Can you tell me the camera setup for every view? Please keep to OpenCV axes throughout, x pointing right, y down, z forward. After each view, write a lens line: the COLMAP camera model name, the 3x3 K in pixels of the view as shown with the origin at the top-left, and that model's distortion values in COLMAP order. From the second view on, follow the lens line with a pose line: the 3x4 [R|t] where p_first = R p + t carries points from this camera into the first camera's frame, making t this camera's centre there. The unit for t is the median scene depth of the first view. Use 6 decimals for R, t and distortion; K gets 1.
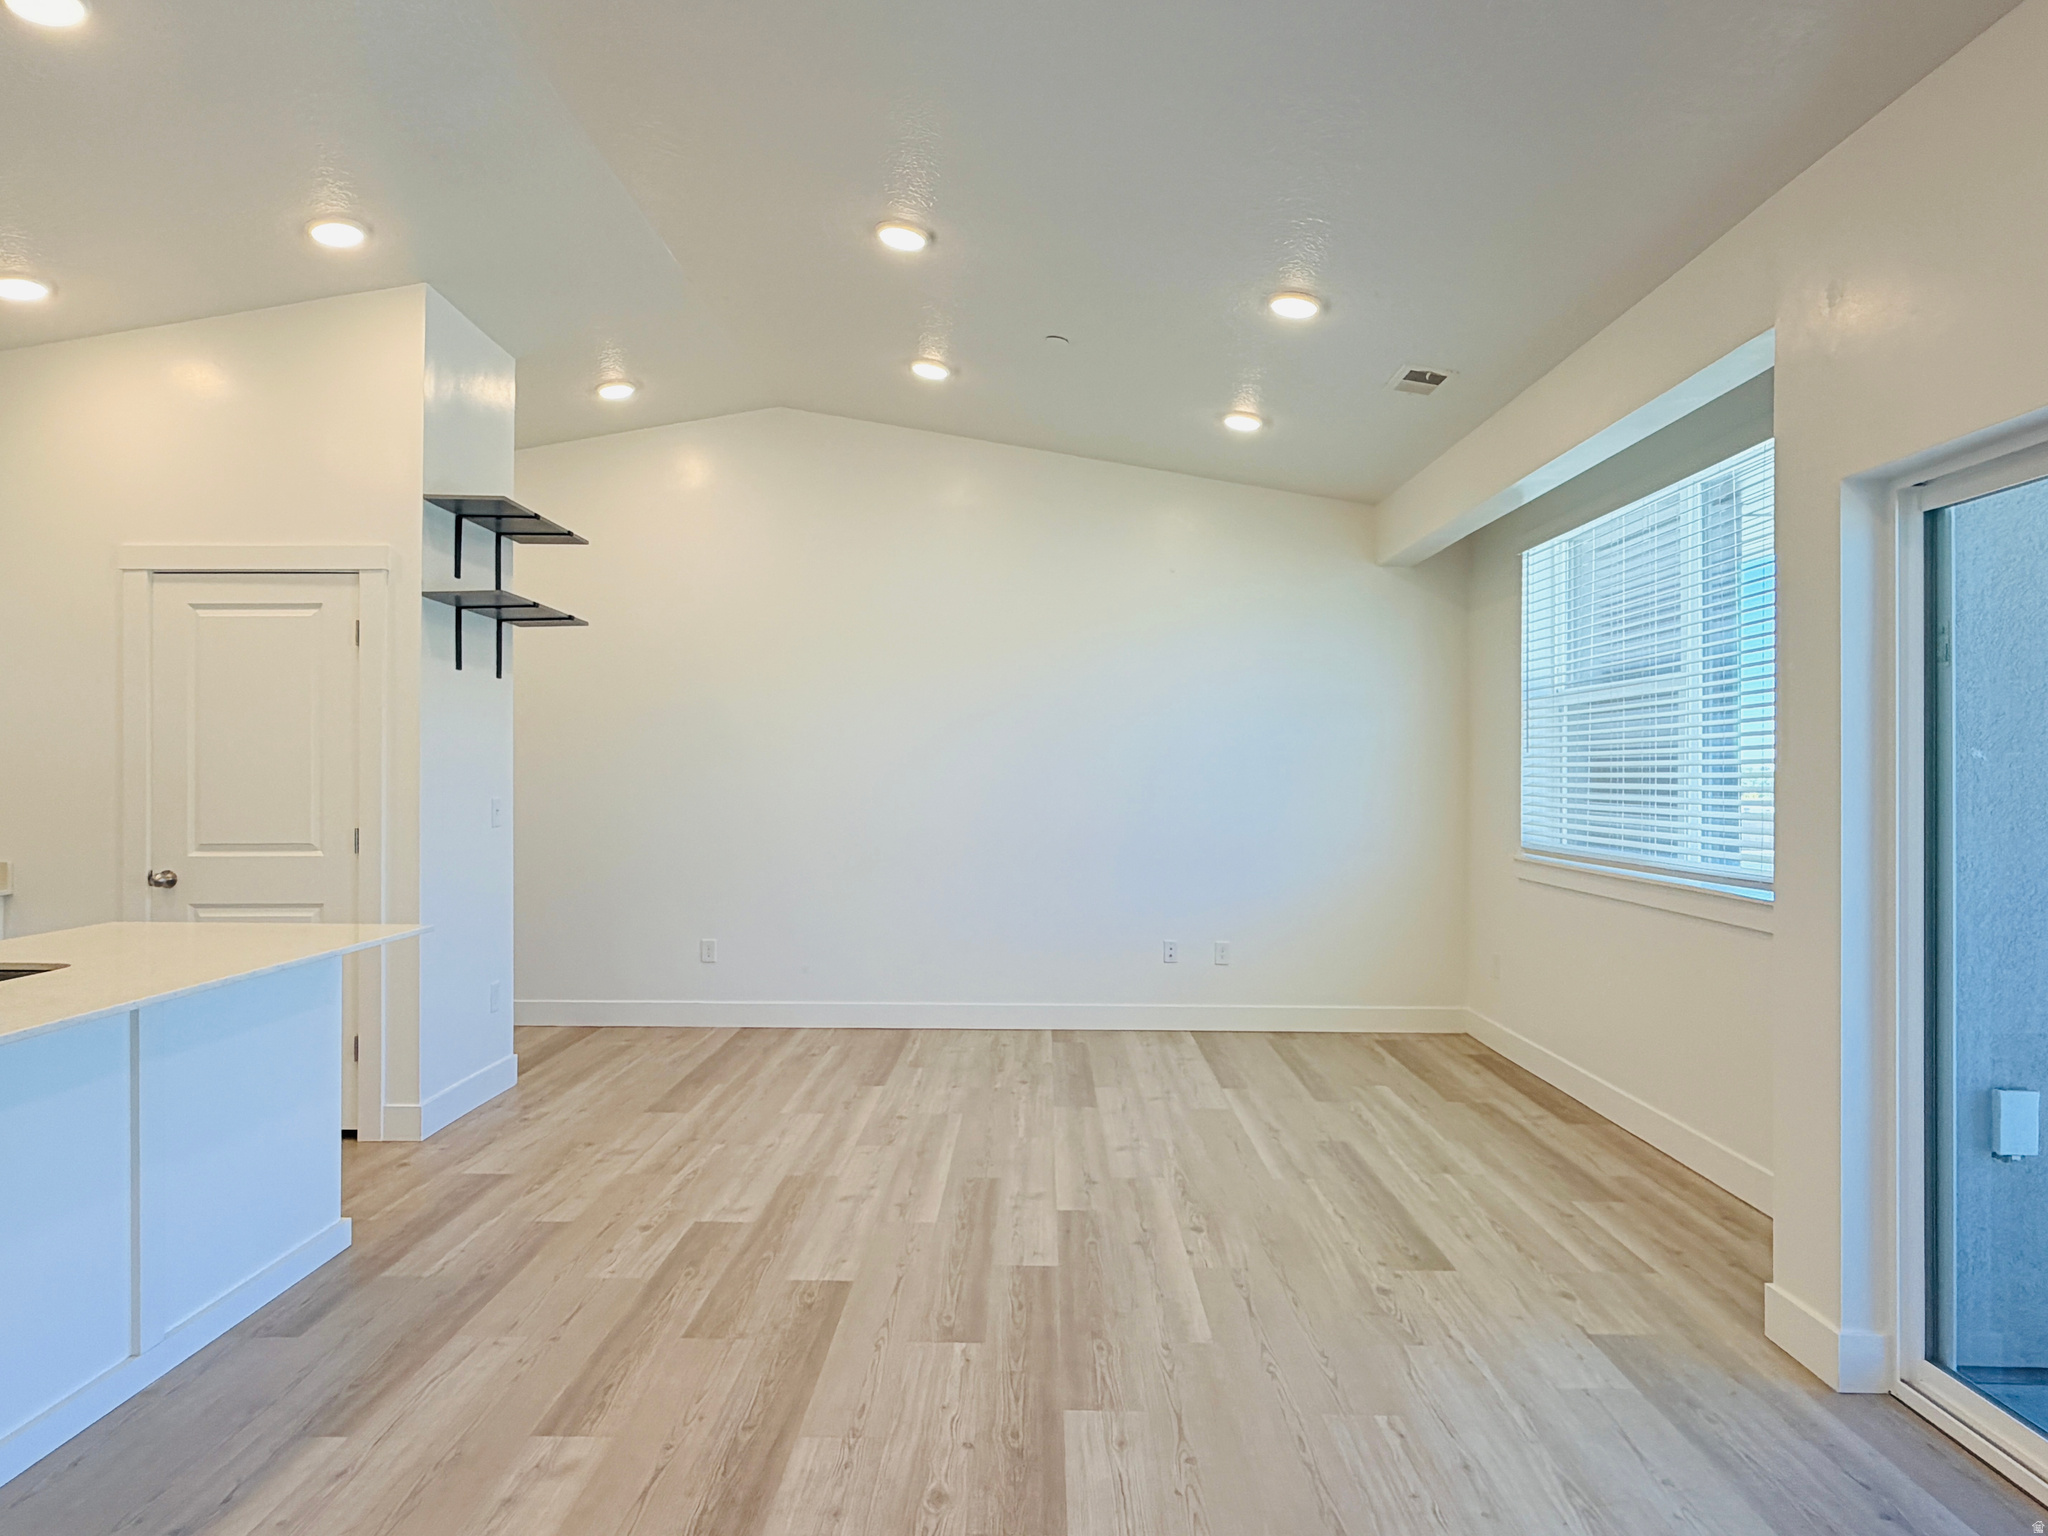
lens RADIAL K [[1265.0, 0, 1029.8], [0, 1265.0, 768.7], [0, 0, 1]] dist [0.000949, 0.004215]
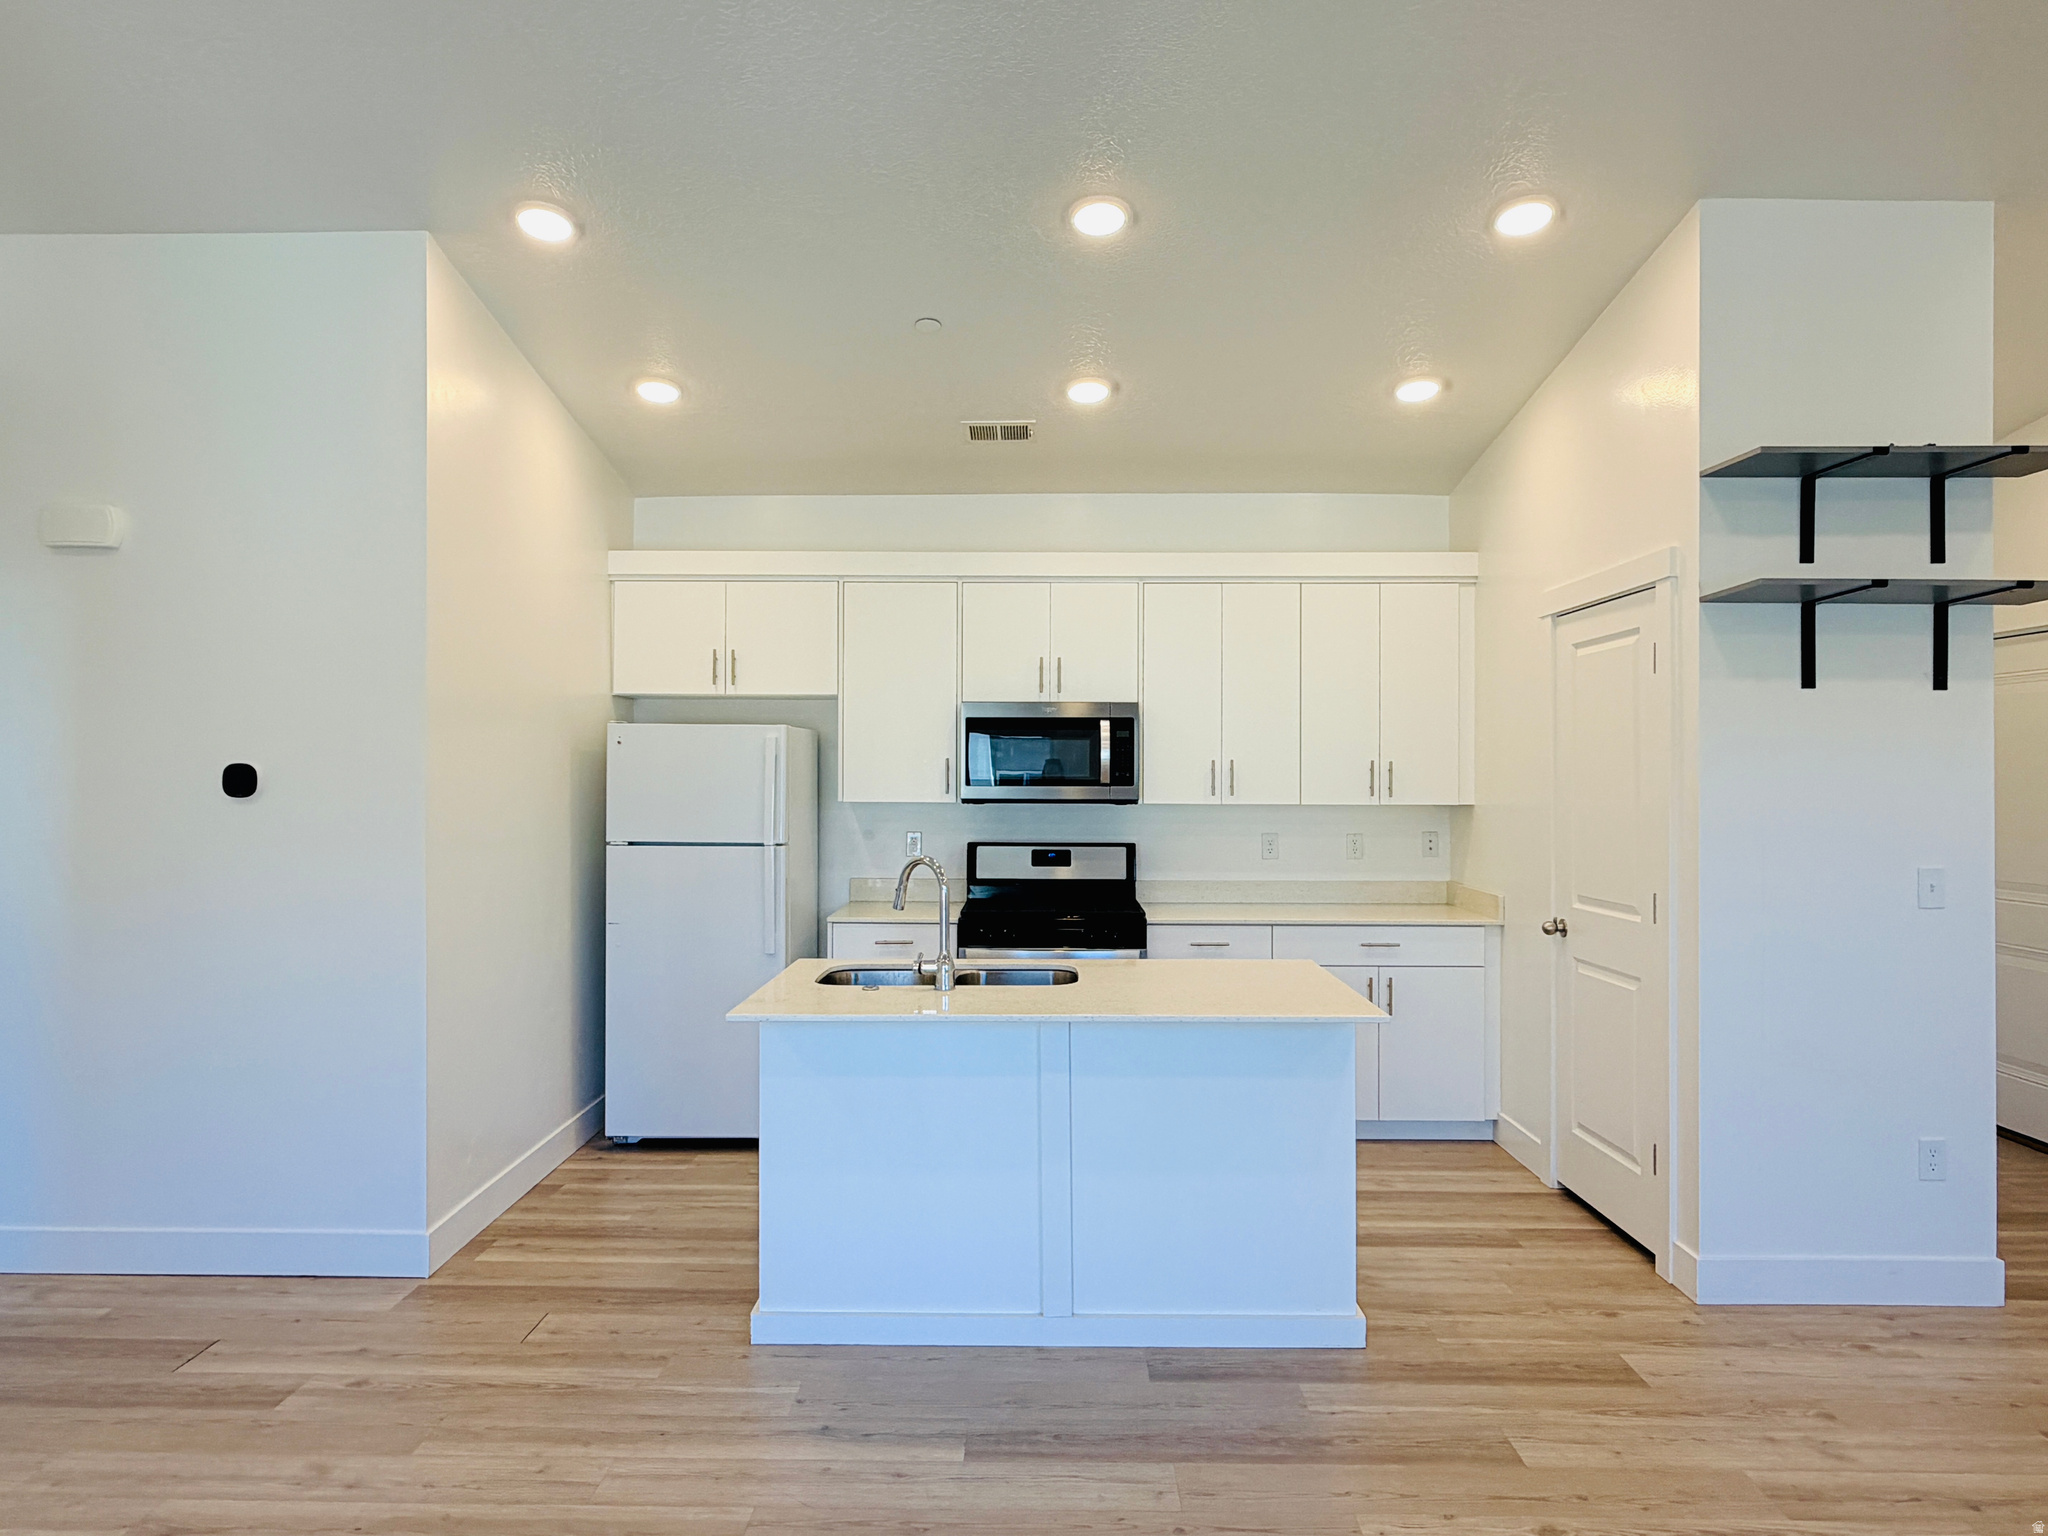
lens RADIAL K [[1265.0, 0, 1013.6], [0, 1265.0, 776.2], [0, 0, 1]] dist [0.000949, 0.004215]
pose [[-0.013766, -0.002340, -0.999903, 0.357296], [0.004359, 0.999988, -0.002400, -0.035181], [0.999896, -0.004391, -0.013755, 0.698209]]
